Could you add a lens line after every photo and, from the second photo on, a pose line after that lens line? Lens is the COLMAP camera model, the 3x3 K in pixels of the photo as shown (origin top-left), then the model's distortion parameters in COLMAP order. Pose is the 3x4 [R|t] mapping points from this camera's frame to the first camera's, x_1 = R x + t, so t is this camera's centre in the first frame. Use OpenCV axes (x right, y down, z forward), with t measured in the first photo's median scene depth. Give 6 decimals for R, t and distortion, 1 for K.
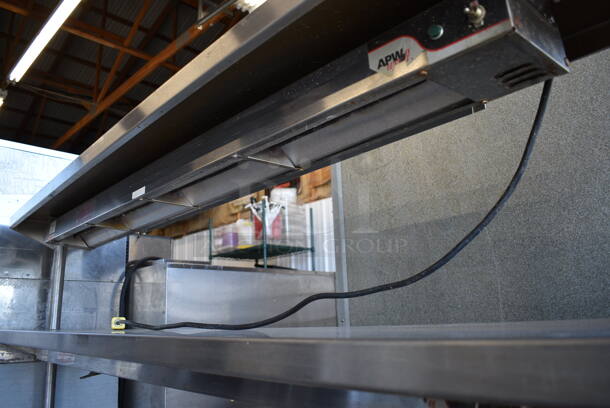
lens RADIAL K [[473.6, 0, 305.0], [0, 473.6, 204.0], [0, 0, 1]] dist [-0.087770, 0.006043]
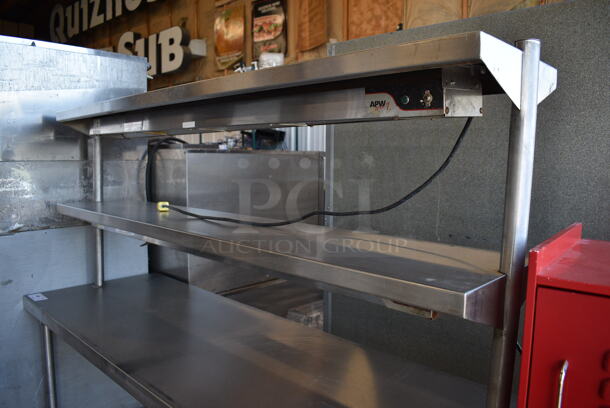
lens RADIAL K [[473.6, 0, 305.0], [0, 473.6, 204.0], [0, 0, 1]] dist [-0.087770, 0.006043]
pose [[0.997537, 0.039920, 0.057675, -0.020410], [-0.056559, 0.944102, 0.324766, -0.063019], [-0.041487, -0.327228, 0.944034, -0.088875]]
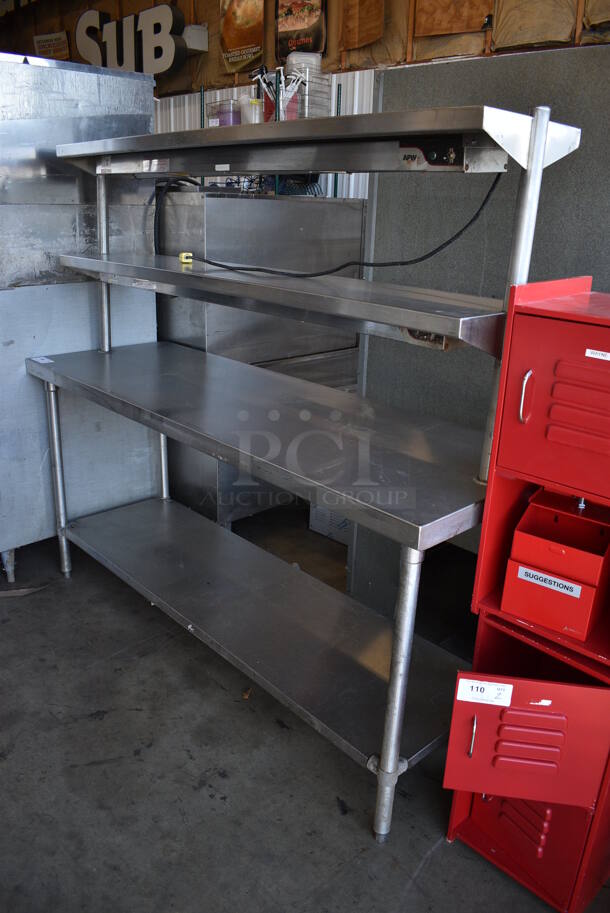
lens RADIAL K [[708.8, 0, 305.0], [0, 708.8, 456.5], [0, 0, 1]] dist [-0.087770, 0.006043]
pose [[0.997537, 0.067197, 0.020125, -0.026223], [-0.067266, 0.835002, 0.546120, -0.099826], [0.019893, -0.546129, 0.837465, -0.246718]]
